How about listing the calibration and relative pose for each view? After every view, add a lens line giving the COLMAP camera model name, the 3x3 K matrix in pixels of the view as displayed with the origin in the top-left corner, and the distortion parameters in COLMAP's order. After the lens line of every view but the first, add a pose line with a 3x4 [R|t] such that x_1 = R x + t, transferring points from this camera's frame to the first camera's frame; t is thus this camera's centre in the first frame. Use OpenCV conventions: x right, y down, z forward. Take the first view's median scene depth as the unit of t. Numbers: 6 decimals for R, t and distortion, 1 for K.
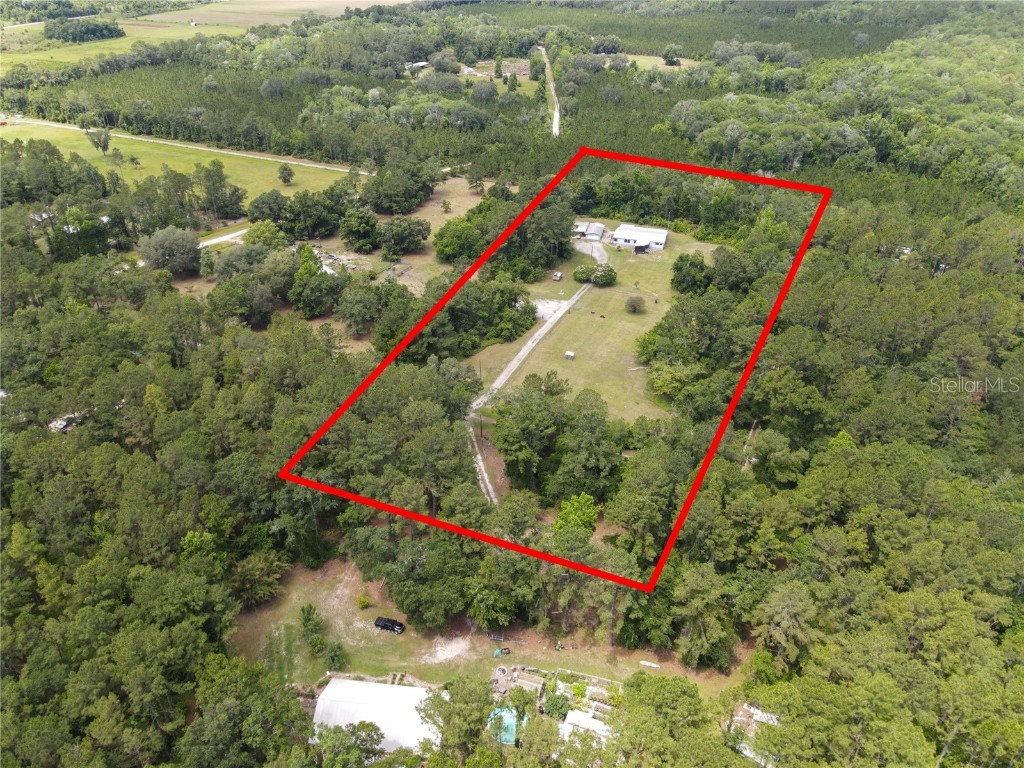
lens RADIAL K [[753.2, 0, 514.0], [0, 753.2, 383.4], [0, 0, 1]] dist [0.027275, -0.010239]
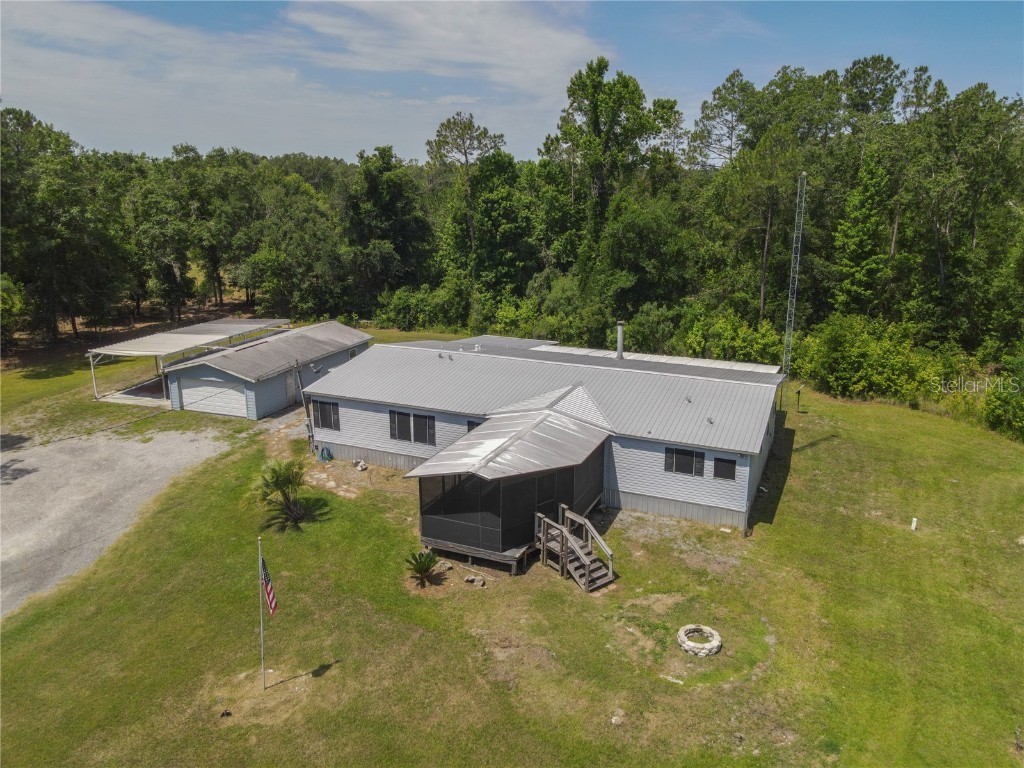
lens RADIAL K [[753.2, 0, 504.2], [0, 753.2, 377.2], [0, 0, 1]] dist [0.027275, -0.010239]
pose [[0.991219, 0.034852, -0.127555, 0.157009], [-0.070093, 0.956448, -0.283361, -0.146752], [0.112124, 0.289813, 0.950493, 0.795015]]
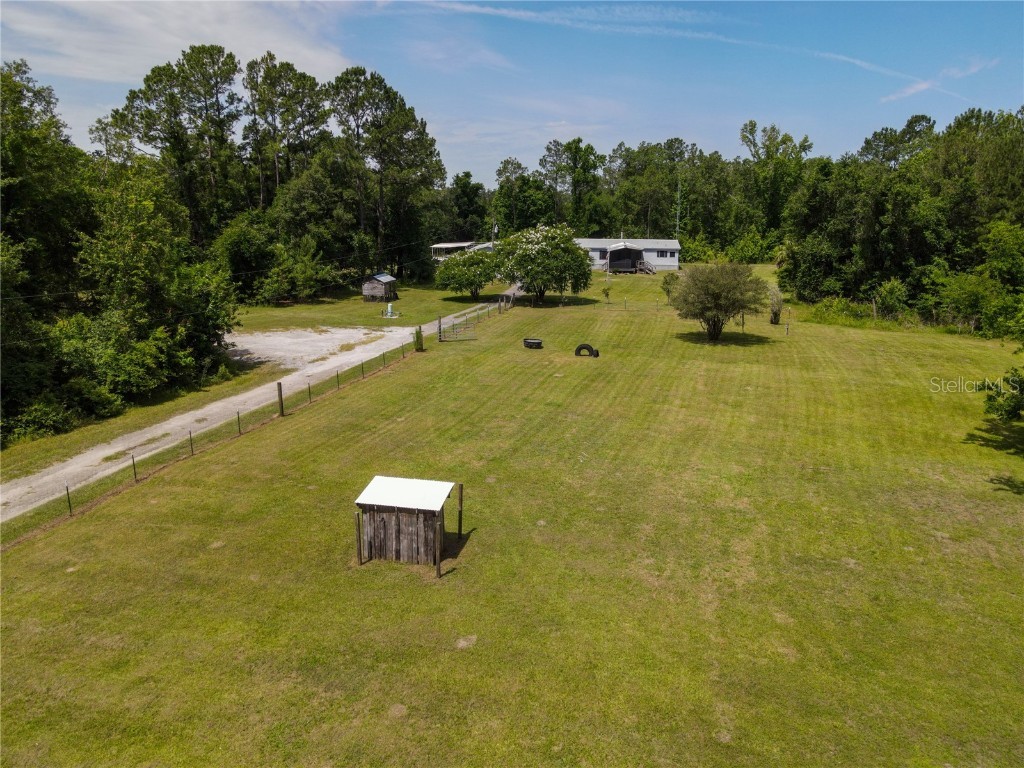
lens RADIAL K [[782.7, 0, 514.9], [0, 782.7, 380.2], [0, 0, 1]] dist [0.028181, 0.000360]
pose [[0.984645, -0.031131, 0.171772, 0.046907], [0.084879, 0.945206, -0.315248, -0.013555], [-0.152546, 0.324987, 0.933334, 0.595673]]
